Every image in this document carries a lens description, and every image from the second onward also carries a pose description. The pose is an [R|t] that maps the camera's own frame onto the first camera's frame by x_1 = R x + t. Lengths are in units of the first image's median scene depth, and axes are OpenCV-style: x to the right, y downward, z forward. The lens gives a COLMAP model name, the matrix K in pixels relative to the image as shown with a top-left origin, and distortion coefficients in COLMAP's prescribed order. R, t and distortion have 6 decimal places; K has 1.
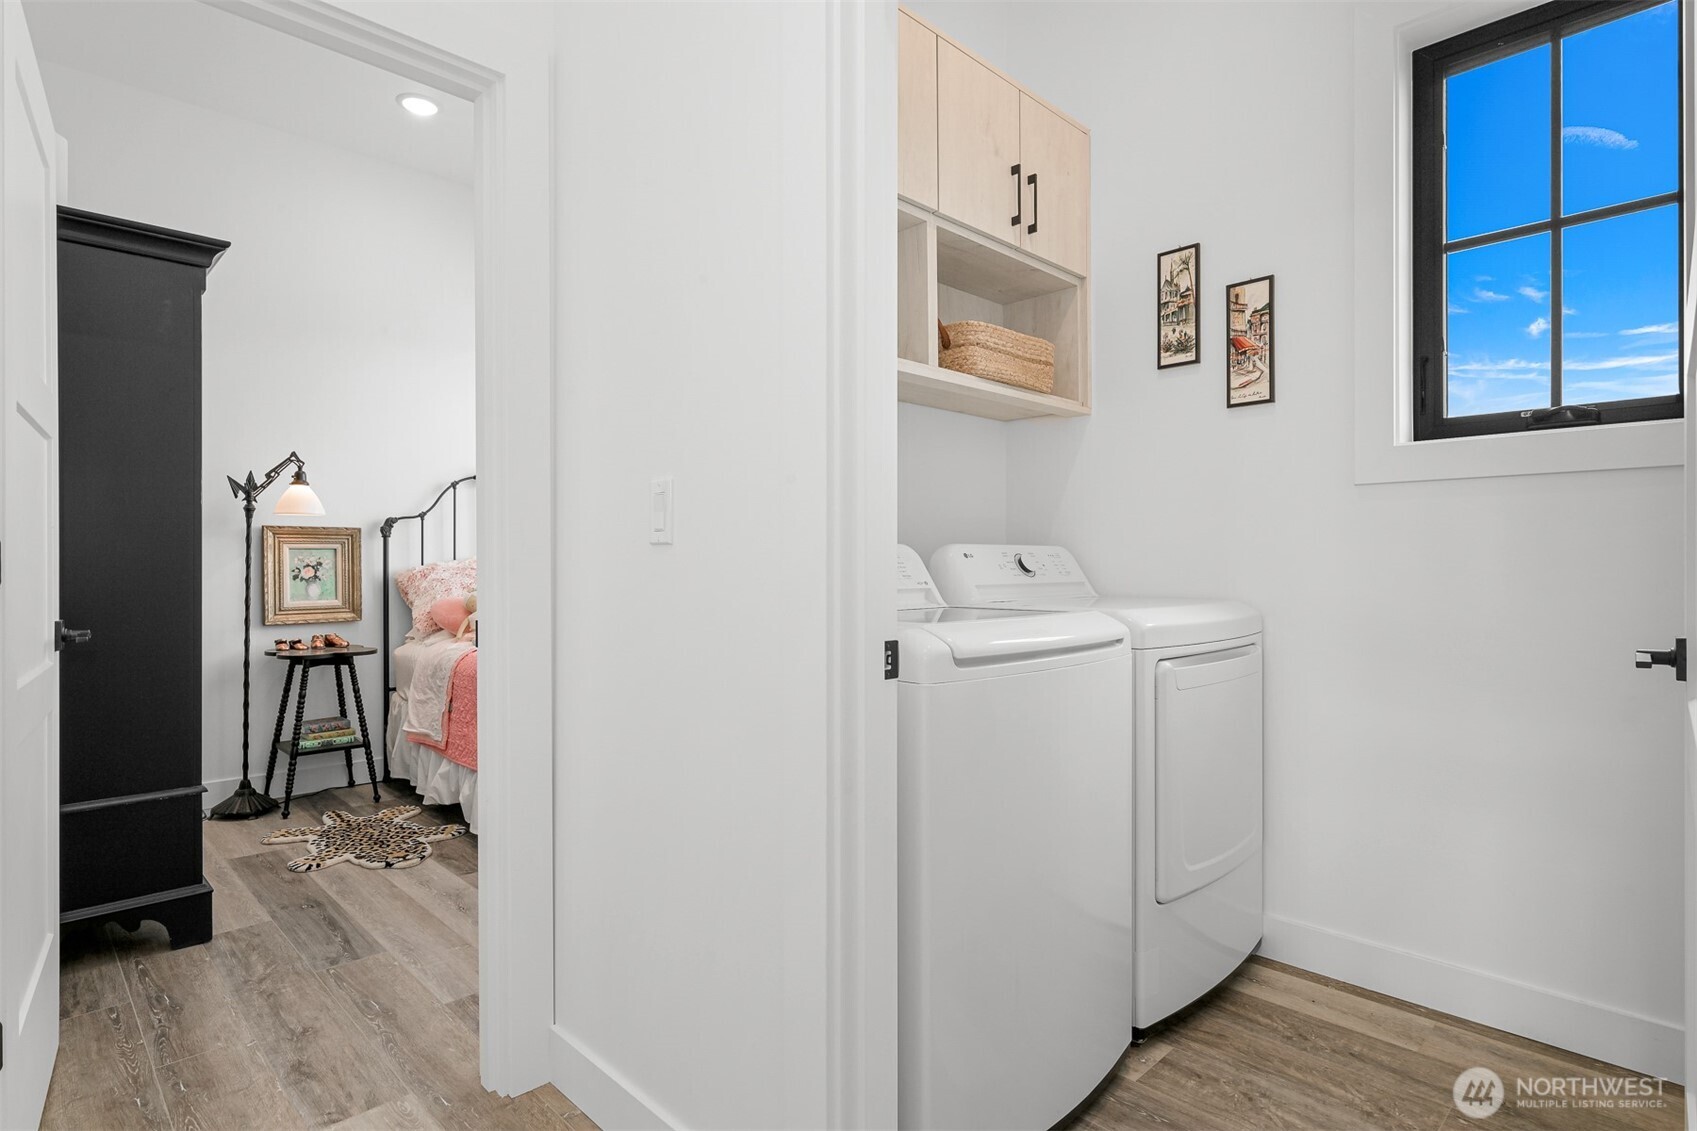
lens RADIAL K [[886.1, 0, 850.6], [0, 886.1, 567.6], [0, 0, 1]] dist [-0.000161, 0.000250]
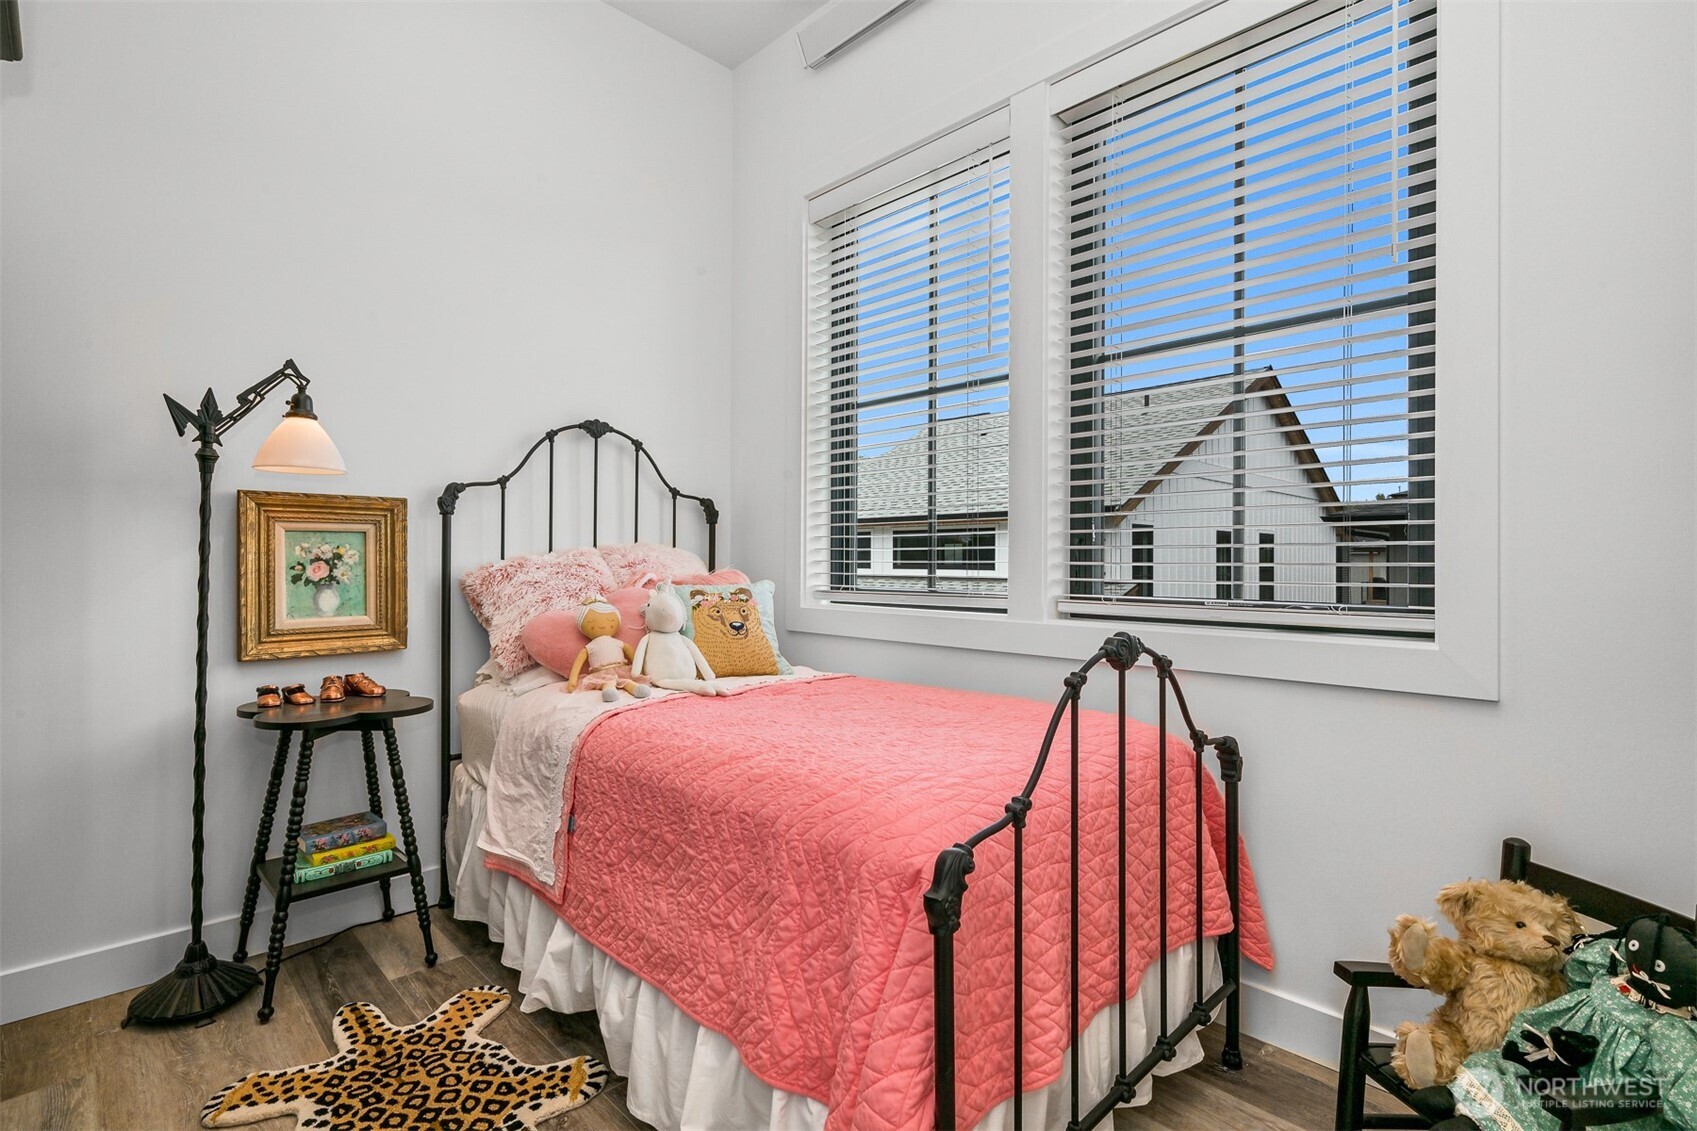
lens RADIAL K [[787.5, 0, 842.0], [0, 787.5, 560.1], [0, 0, 1]] dist [0.003124, -0.000549]
pose [[0.999969, 0.007204, 0.003071, -0.268352], [-0.007201, 0.999974, -0.001012, -0.003791], [-0.003078, 0.000990, 0.999995, 0.481094]]
